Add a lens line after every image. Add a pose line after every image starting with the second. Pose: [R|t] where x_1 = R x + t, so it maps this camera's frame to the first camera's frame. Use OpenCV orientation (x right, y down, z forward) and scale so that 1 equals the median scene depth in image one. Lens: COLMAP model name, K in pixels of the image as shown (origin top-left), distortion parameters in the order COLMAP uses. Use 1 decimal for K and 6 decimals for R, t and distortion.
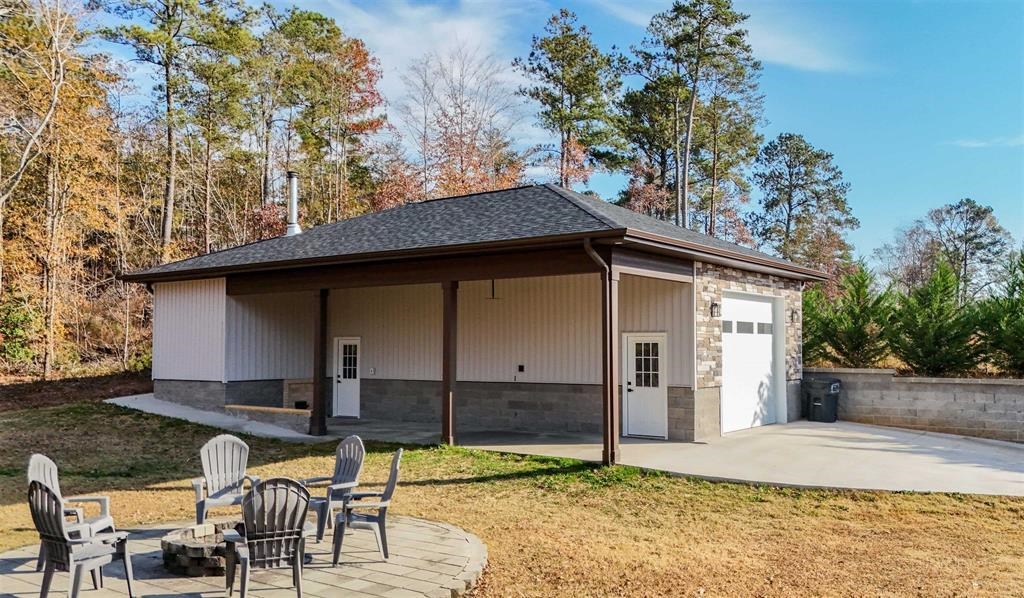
lens RADIAL K [[866.4, 0, 512.0], [0, 866.4, 299.0], [0, 0, 1]] dist [-0.002857, -0.001385]
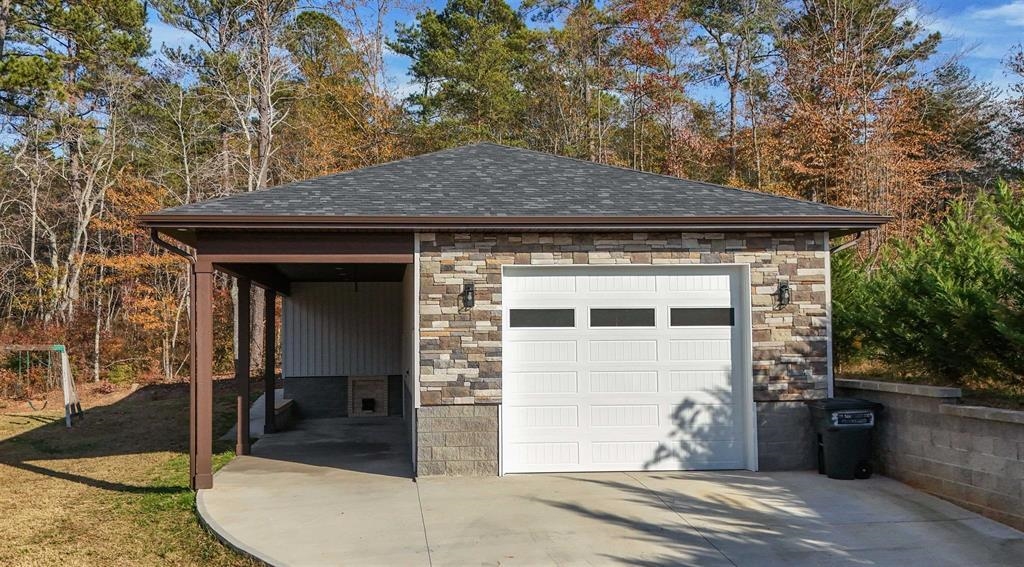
lens RADIAL K [[988.9, 0, 512.0], [0, 988.9, 283.5], [0, 0, 1]] dist [0.064566, 0.002752]
pose [[0.649297, -0.044541, -0.759230, 0.774946], [0.051425, 0.998570, -0.014603, 0.013745], [0.758795, -0.029562, 0.650659, 0.435573]]
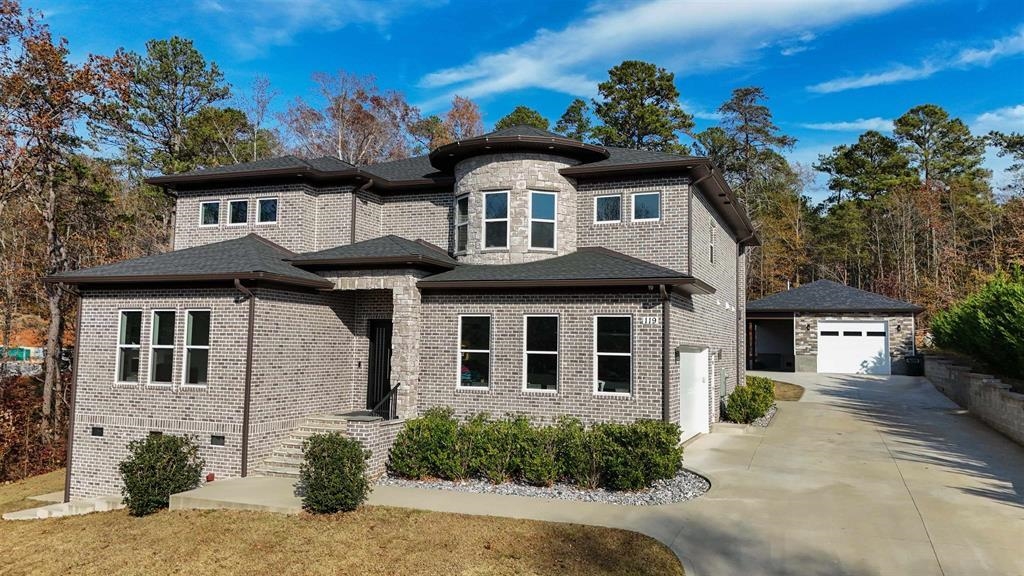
lens RADIAL K [[724.0, 0, 512.0], [0, 724.0, 288.0], [0, 0, 1]] dist [0.058215, -0.098980]
pose [[0.169315, -0.067924, -0.983219, 2.170222], [0.039598, 0.997286, -0.062077, -0.007321], [0.984766, -0.028423, 0.171545, -0.339463]]
